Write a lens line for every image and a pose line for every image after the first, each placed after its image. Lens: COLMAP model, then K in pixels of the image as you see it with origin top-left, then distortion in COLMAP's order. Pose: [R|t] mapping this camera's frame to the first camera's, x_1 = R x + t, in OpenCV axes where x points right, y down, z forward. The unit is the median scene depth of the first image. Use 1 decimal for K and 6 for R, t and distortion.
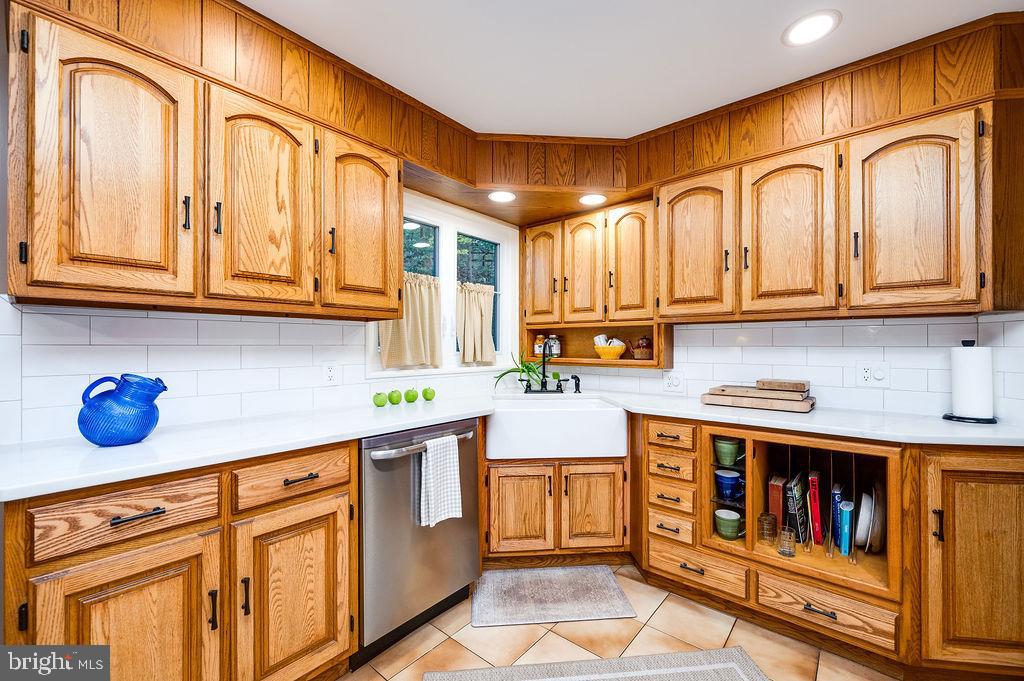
lens RADIAL K [[409.3, 0, 525.8], [0, 409.3, 344.7], [0, 0, 1]] dist [-0.005050, 0.000192]
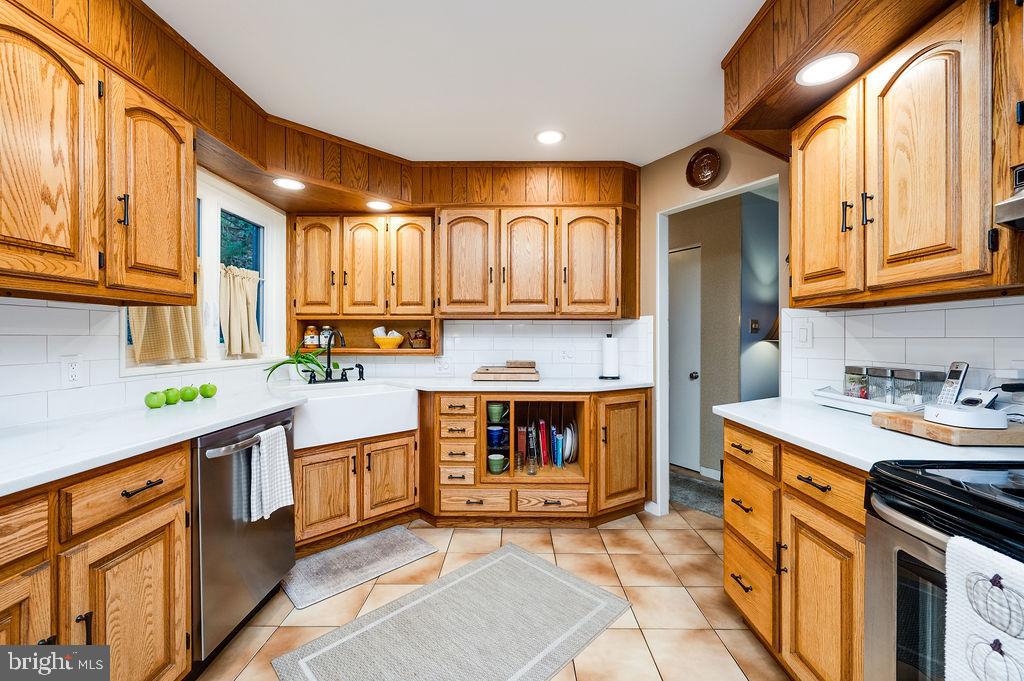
lens RADIAL K [[409.3, 0, 509.6], [0, 409.3, 337.9], [0, 0, 1]] dist [-0.005050, 0.000192]
pose [[0.781416, -0.000017, 0.624011, -0.365246], [-0.002947, 0.999989, 0.003718, 0.000913], [-0.624004, -0.004744, 0.781407, -0.132552]]
